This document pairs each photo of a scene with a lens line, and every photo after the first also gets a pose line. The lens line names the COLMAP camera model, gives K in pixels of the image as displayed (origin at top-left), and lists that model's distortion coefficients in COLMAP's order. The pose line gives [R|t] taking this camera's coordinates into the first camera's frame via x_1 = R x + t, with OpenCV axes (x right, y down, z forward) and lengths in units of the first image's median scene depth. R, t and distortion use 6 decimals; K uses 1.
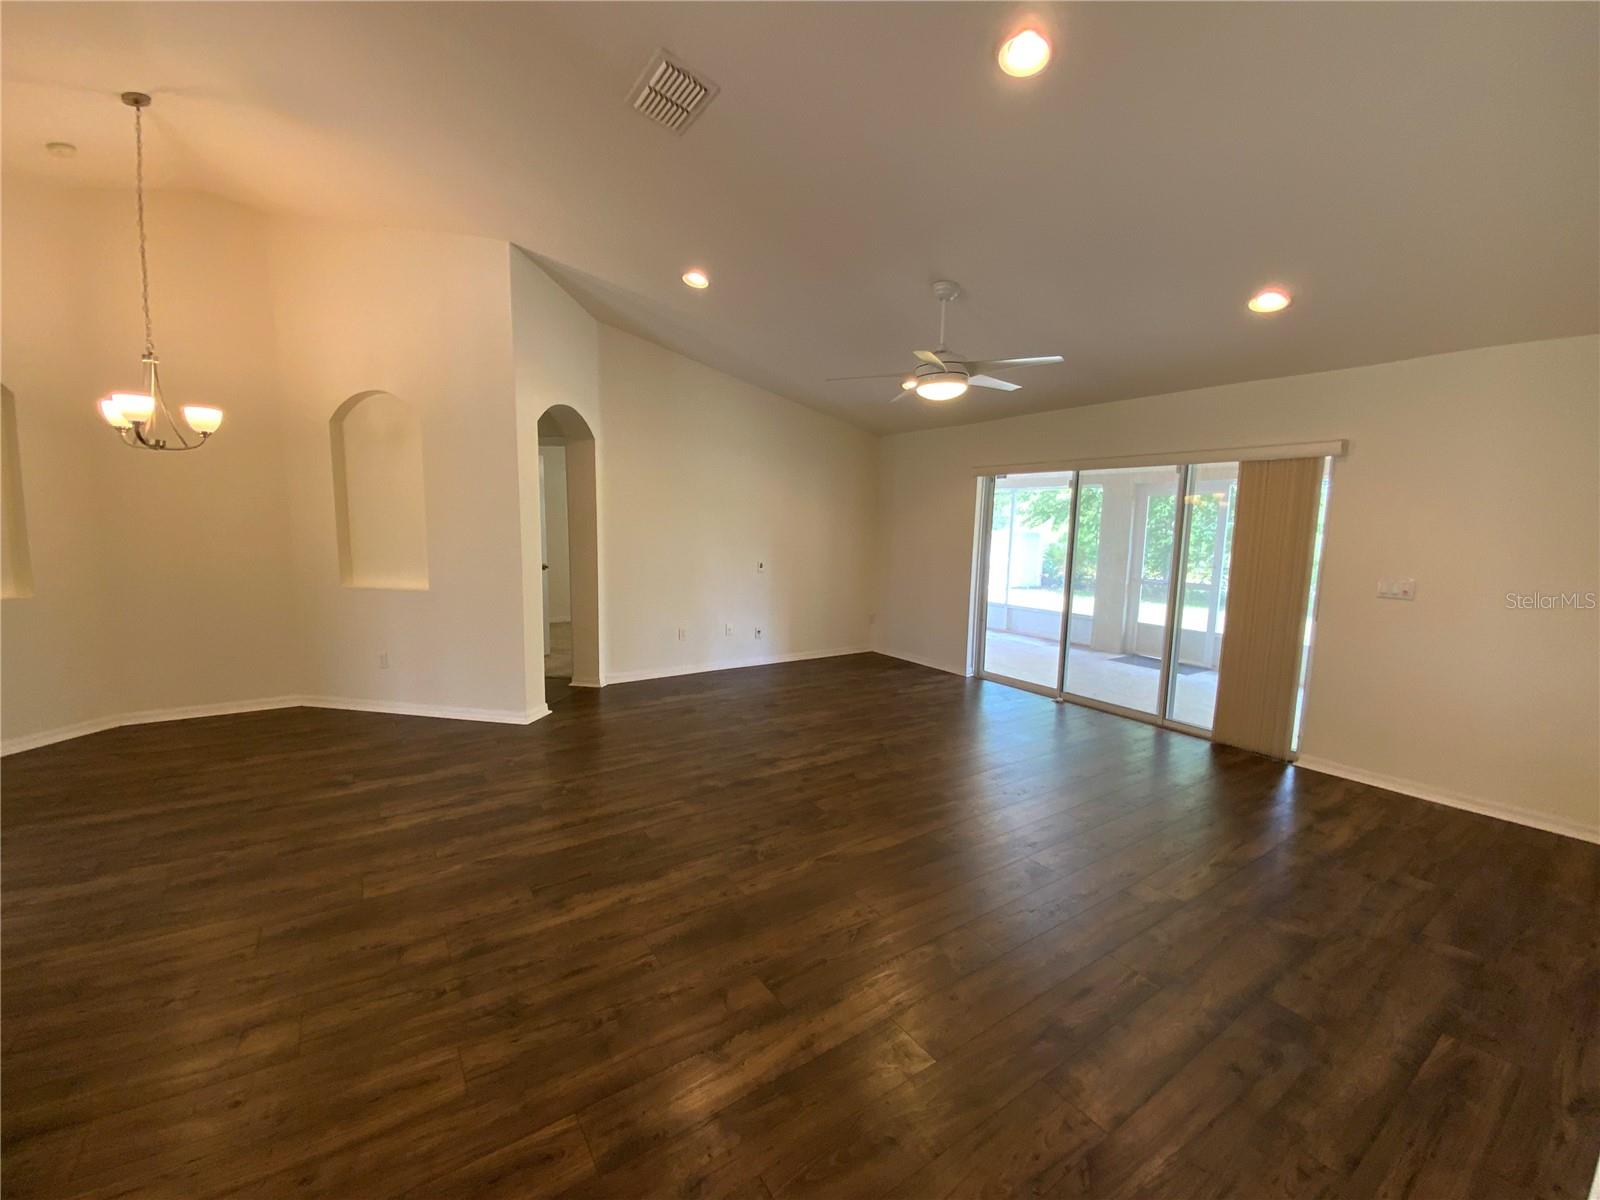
lens RADIAL K [[650.2, 0, 793.4], [0, 650.2, 609.9], [0, 0, 1]] dist [0.008568, -0.006446]
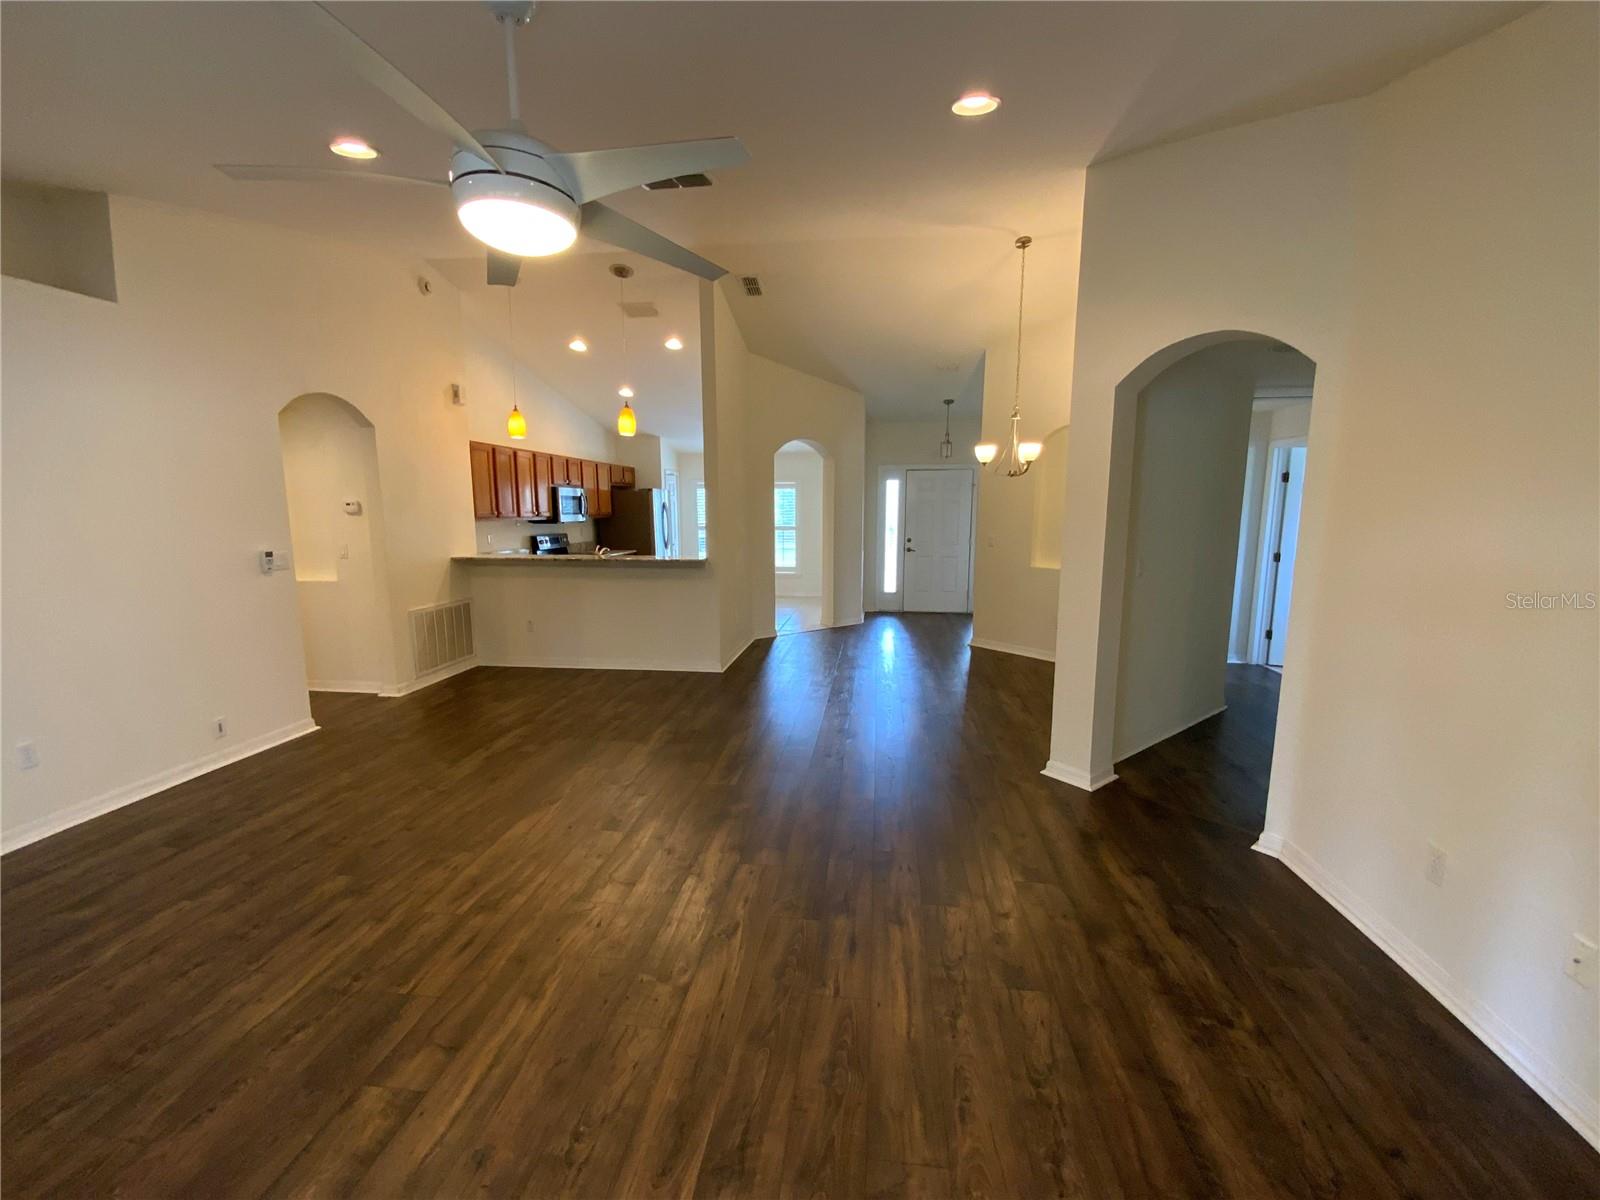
lens RADIAL K [[650.2, 0, 802.1], [0, 650.2, 595.5], [0, 0, 1]] dist [0.008568, -0.006446]
pose [[-0.651841, 0.082404, -0.753865, 0.521085], [-0.116445, 0.971414, 0.206870, -0.235024], [0.749362, 0.222631, -0.623612, 1.666242]]
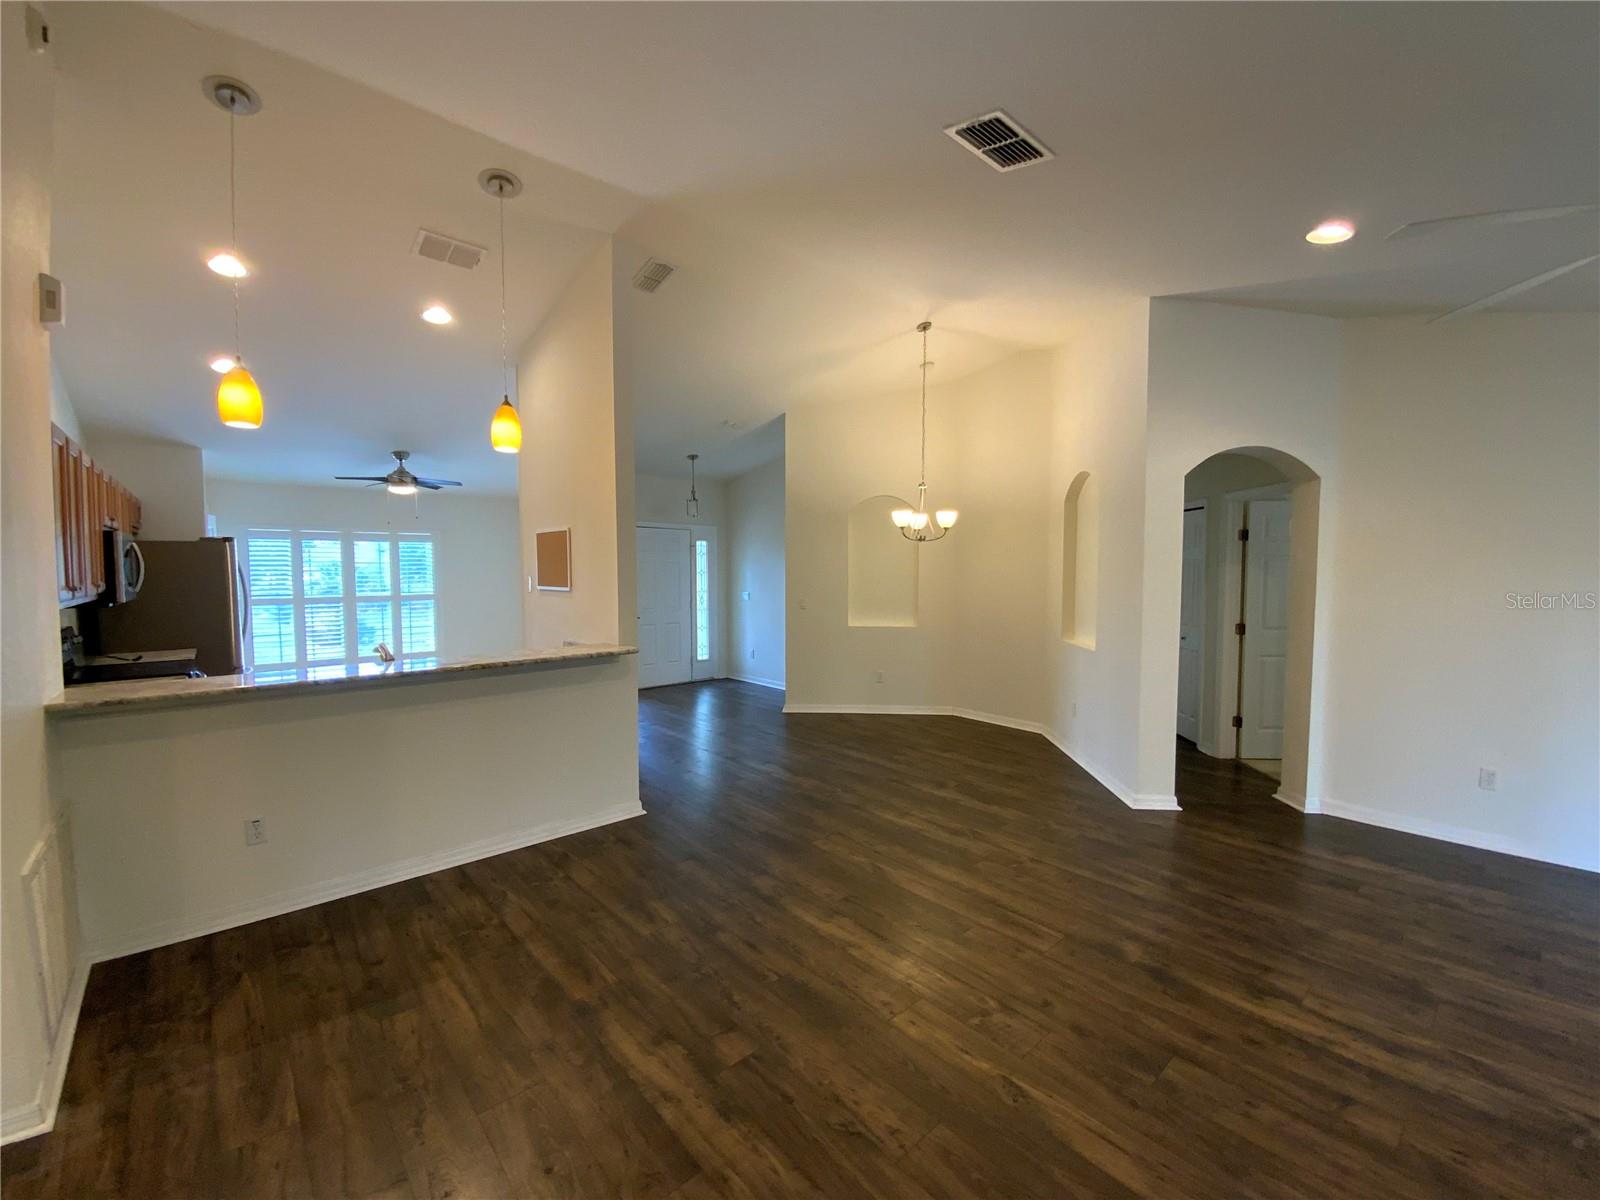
lens RADIAL K [[650.2, 0, 807.6], [0, 650.2, 589.2], [0, 0, 1]] dist [0.008568, -0.006446]
pose [[0.141246, 0.018463, -0.989802, 0.575360], [-0.133216, 0.991087, -0.000523, -0.091204], [0.980970, 0.131932, 0.142447, 0.516713]]
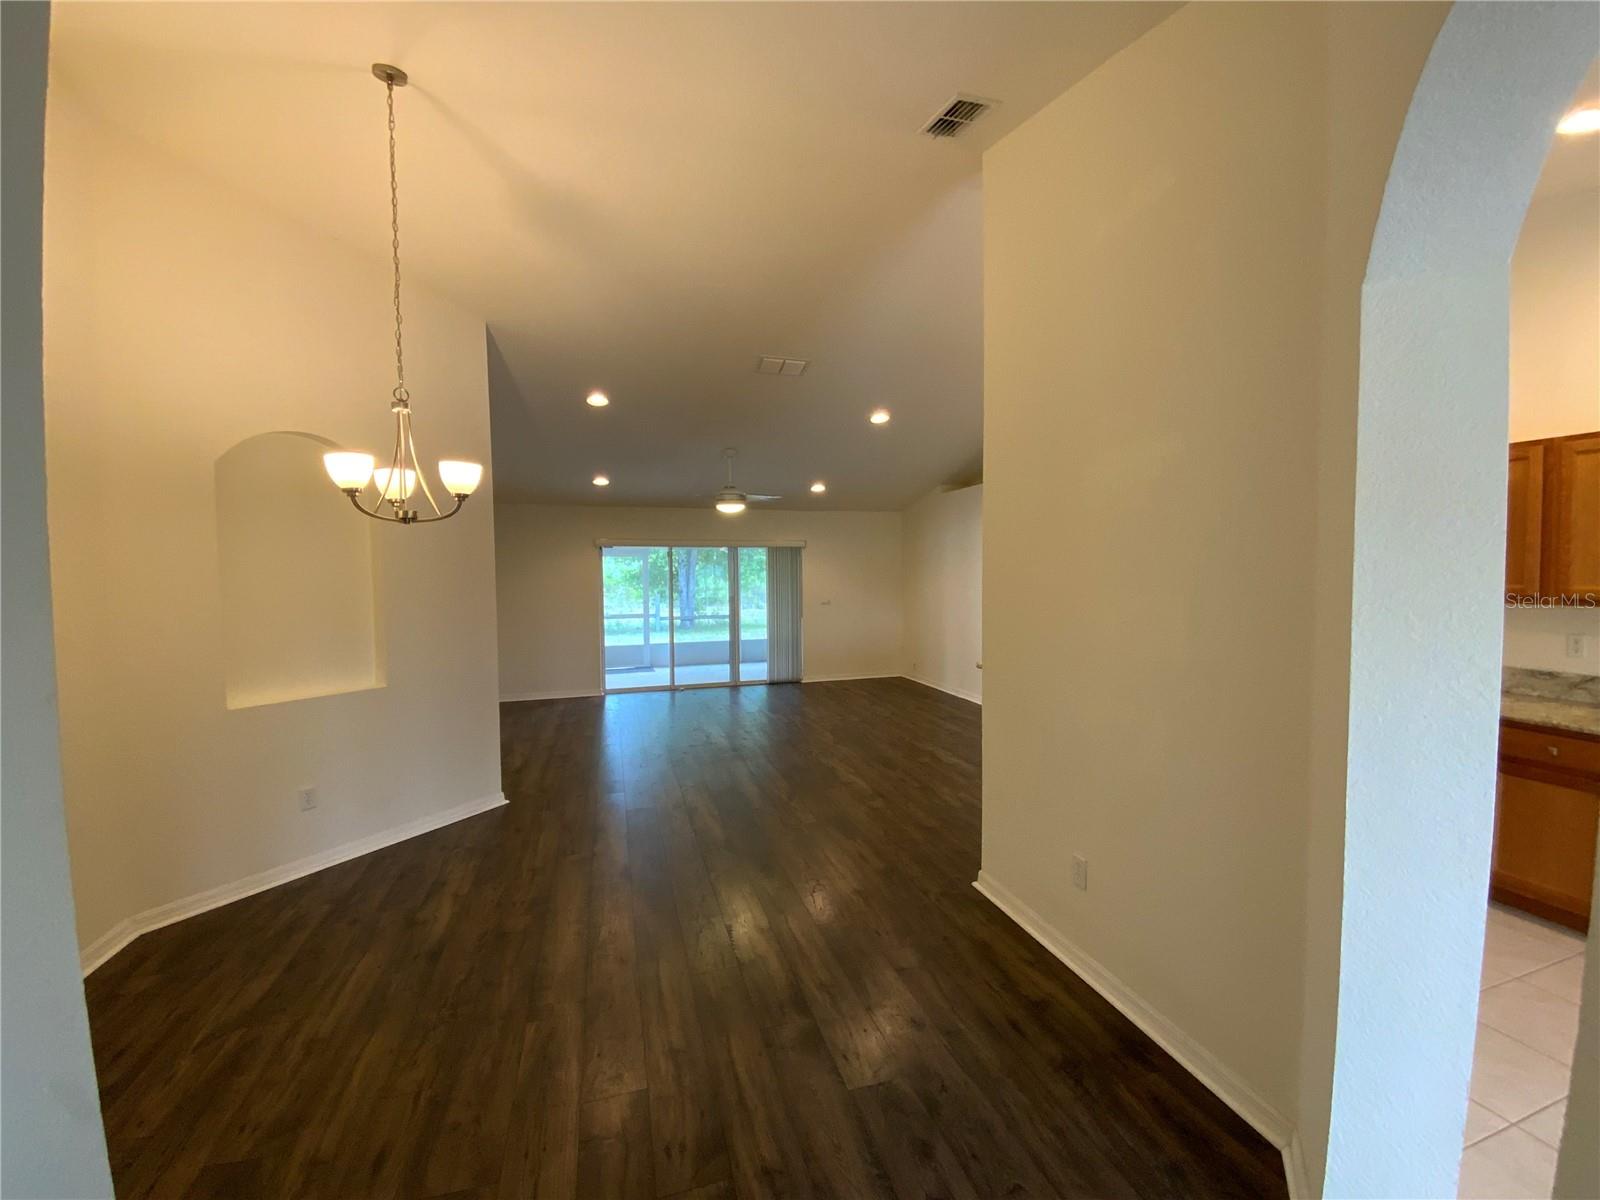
lens RADIAL K [[650.2, 0, 804.7], [0, 650.2, 594.4], [0, 0, 1]] dist [0.008568, -0.006446]
pose [[0.294125, -0.056135, 0.954117, -1.601745], [0.144664, 0.989387, 0.013615, -0.106560], [-0.944755, 0.134022, 0.299124, 0.341959]]
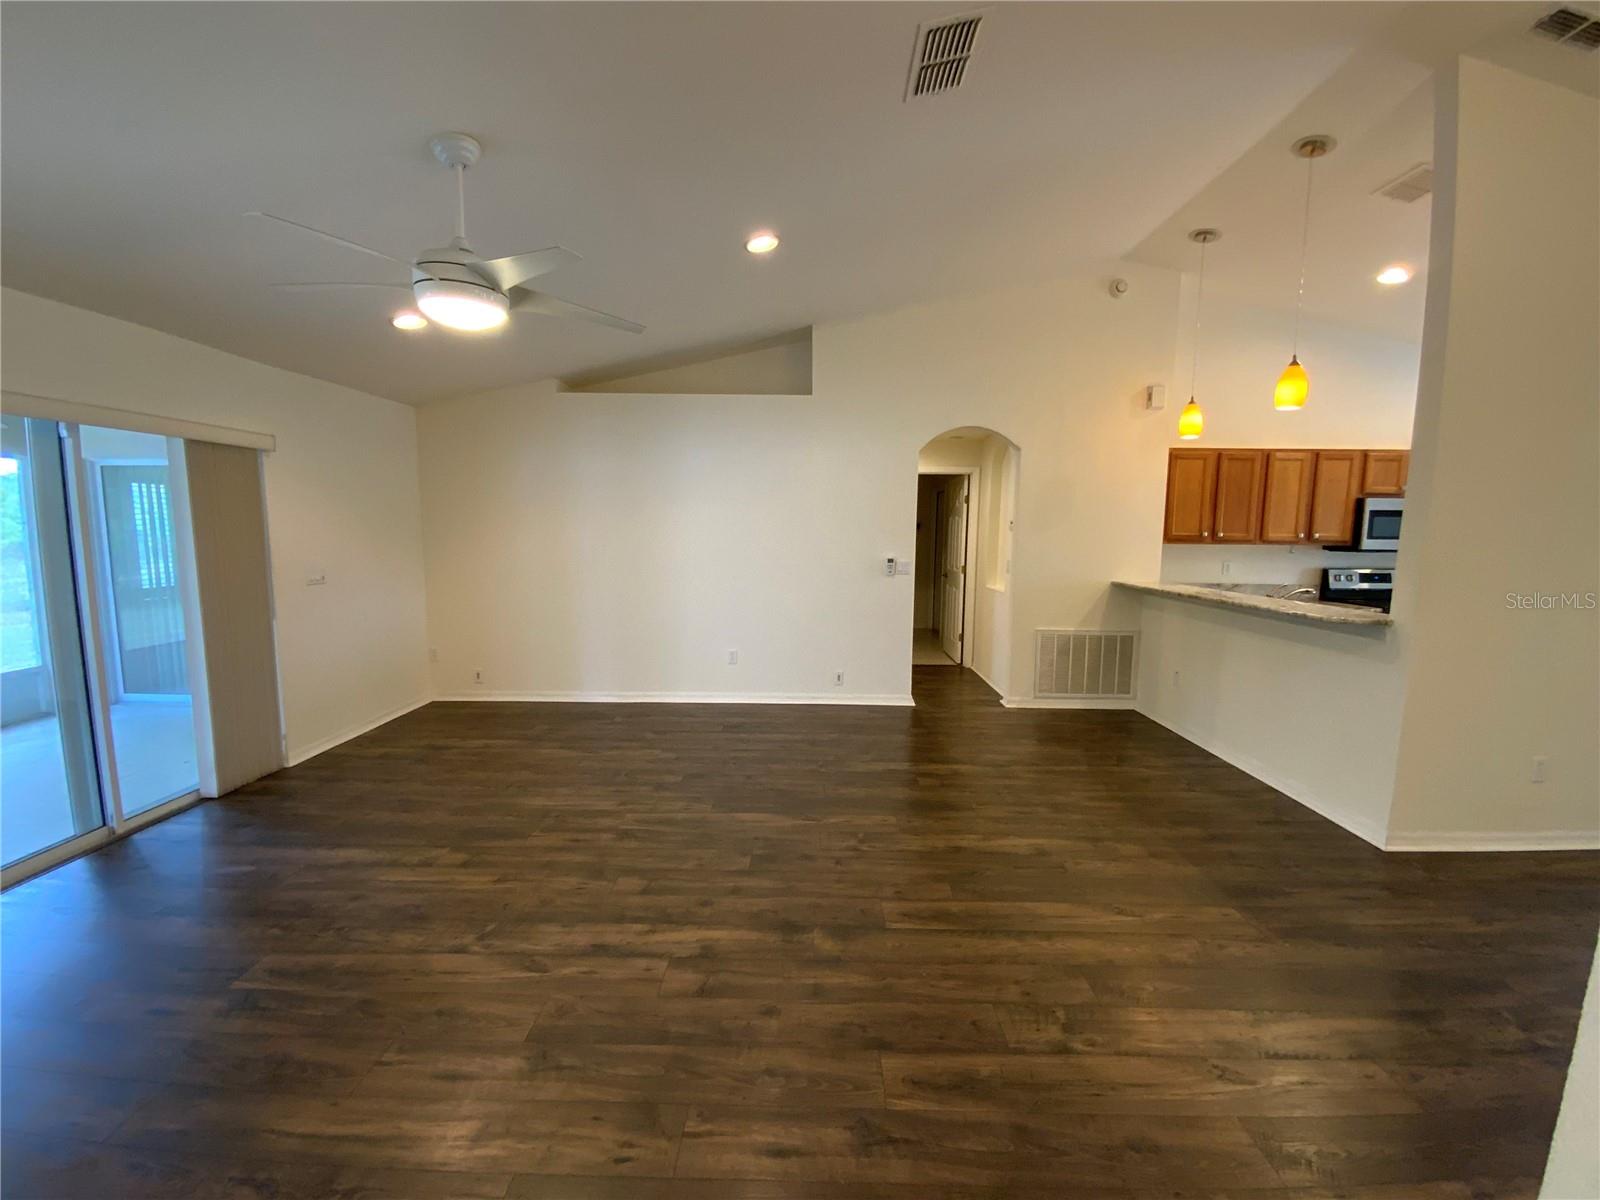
lens RADIAL K [[650.2, 0, 803.9], [0, 650.2, 604.4], [0, 0, 1]] dist [0.008568, -0.006446]
pose [[-0.822651, -0.093734, 0.560767, -0.464115], [0.052951, 0.969397, 0.239718, -0.228690], [-0.566076, 0.226898, -0.792512, 1.538726]]
